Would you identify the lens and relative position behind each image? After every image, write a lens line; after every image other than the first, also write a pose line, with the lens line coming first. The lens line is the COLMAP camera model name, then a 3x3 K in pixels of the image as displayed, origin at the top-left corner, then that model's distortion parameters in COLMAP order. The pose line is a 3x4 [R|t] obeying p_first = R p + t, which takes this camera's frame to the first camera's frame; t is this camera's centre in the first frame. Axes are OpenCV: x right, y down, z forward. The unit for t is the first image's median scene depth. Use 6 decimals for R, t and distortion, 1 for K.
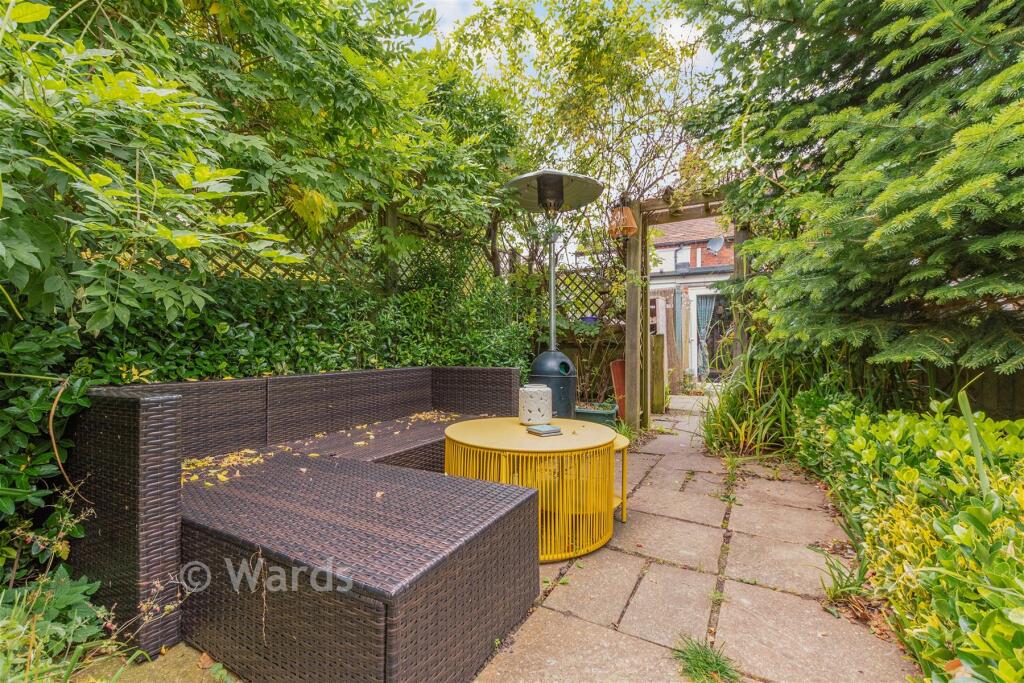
lens RADIAL K [[444.6, 0, 512.3], [0, 444.6, 341.1], [0, 0, 1]] dist [-0.000476, -0.000173]
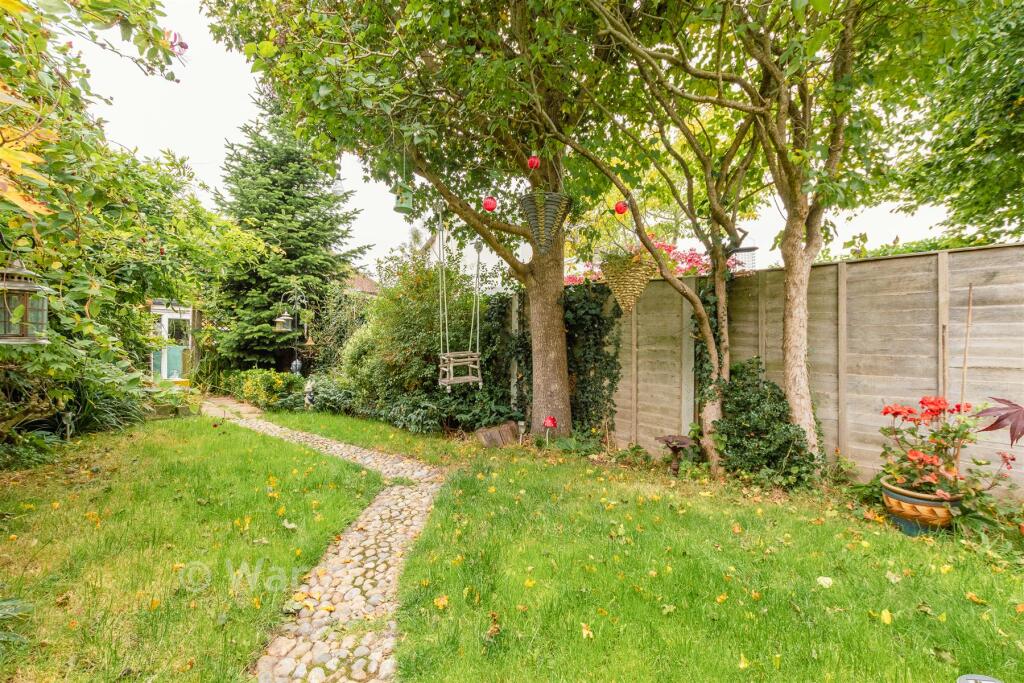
lens RADIAL K [[444.6, 0, 512.5], [0, 444.6, 343.6], [0, 0, 1]] dist [-0.000476, -0.000173]
pose [[0.291361, 0.006175, 0.956593, -2.887661], [0.000219, 0.999979, -0.006522, -0.103993], [-0.956613, 0.002110, 0.291353, -3.112094]]
